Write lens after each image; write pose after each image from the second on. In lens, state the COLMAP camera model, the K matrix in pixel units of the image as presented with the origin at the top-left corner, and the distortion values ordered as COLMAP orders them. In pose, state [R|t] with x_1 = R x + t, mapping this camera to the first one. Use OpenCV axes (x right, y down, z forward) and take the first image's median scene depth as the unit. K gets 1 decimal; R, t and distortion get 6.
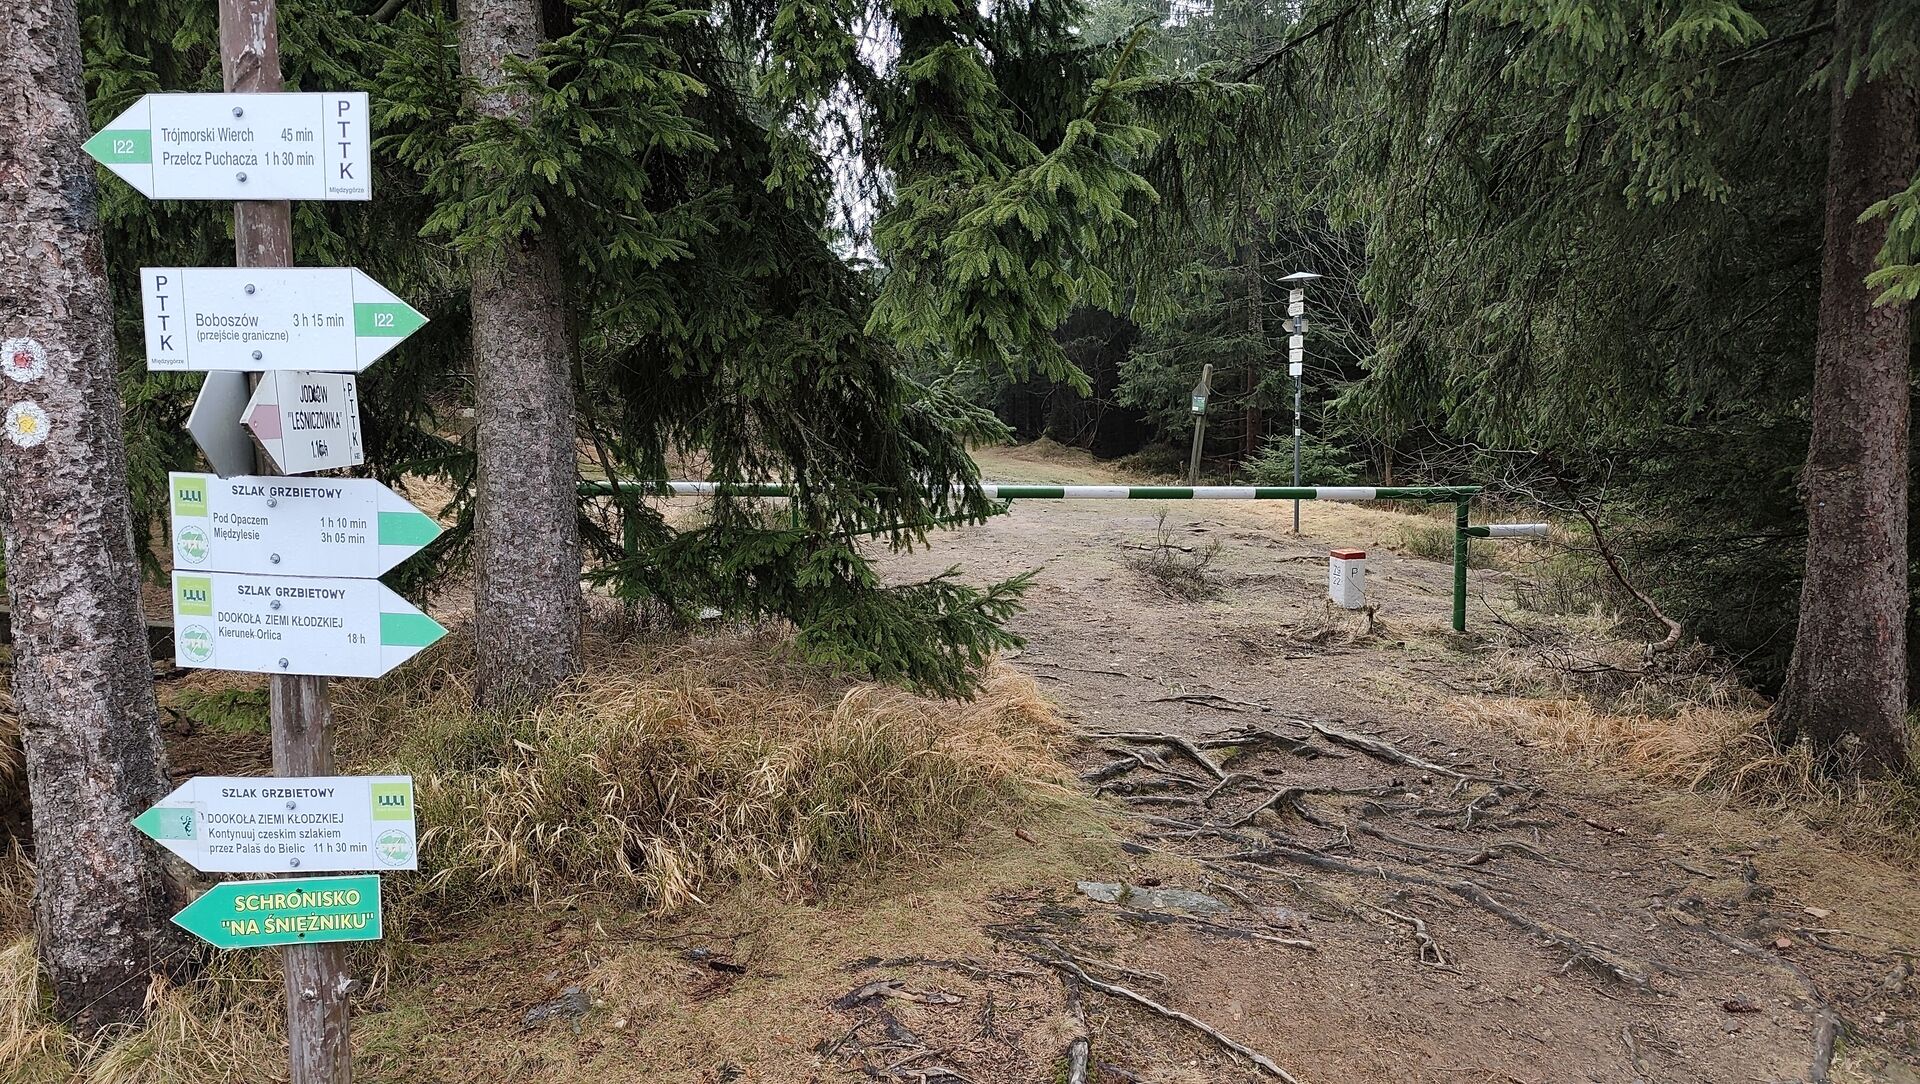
lens RADIAL K [[1333.3, 0, 950.3], [0, 1333.3, 536.7], [0, 0, 1]] dist [0.018317, -0.003882]
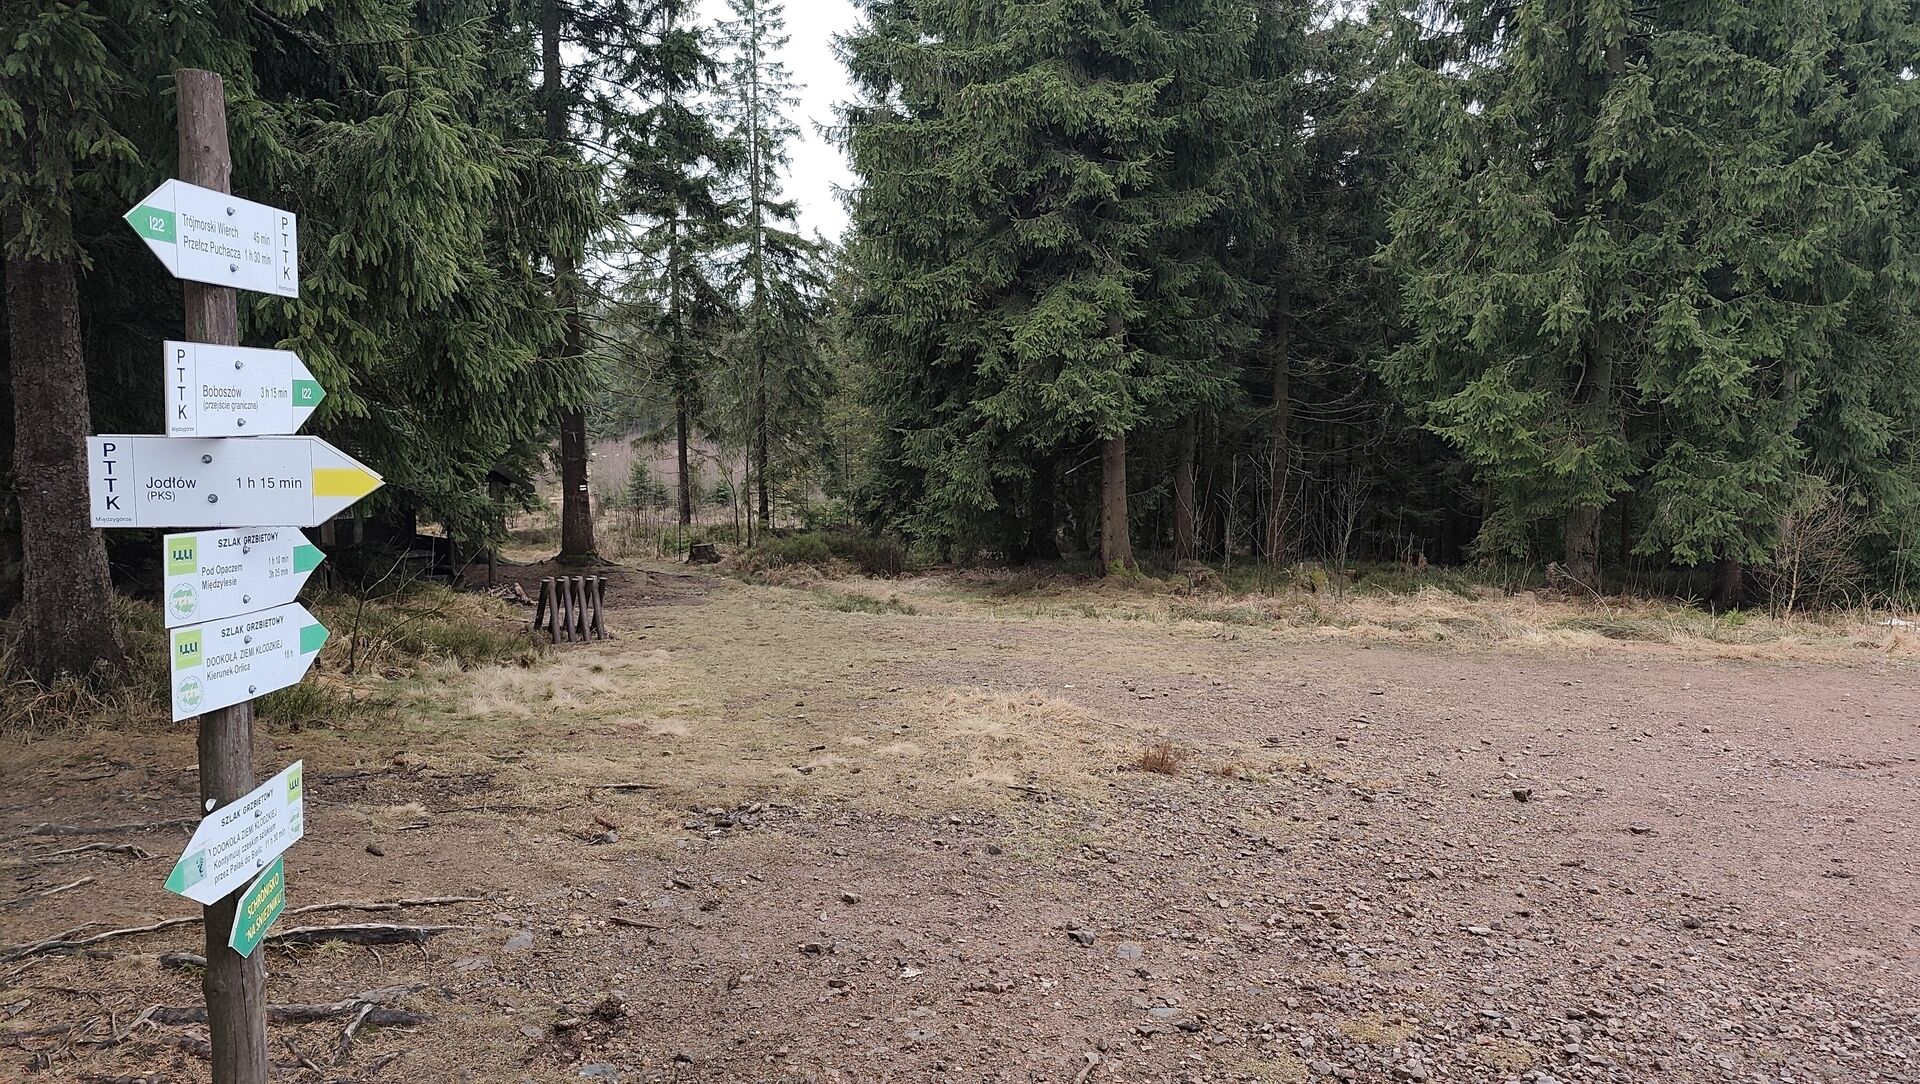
lens RADIAL K [[1333.3, 0, 950.3], [0, 1333.3, 536.7], [0, 0, 1]] dist [0.018317, -0.003882]
pose [[-0.043618, -0.101864, 0.993842, -1.657253], [0.085385, 0.990768, 0.105296, -0.105274], [-0.995393, 0.089452, -0.034518, 0.435539]]
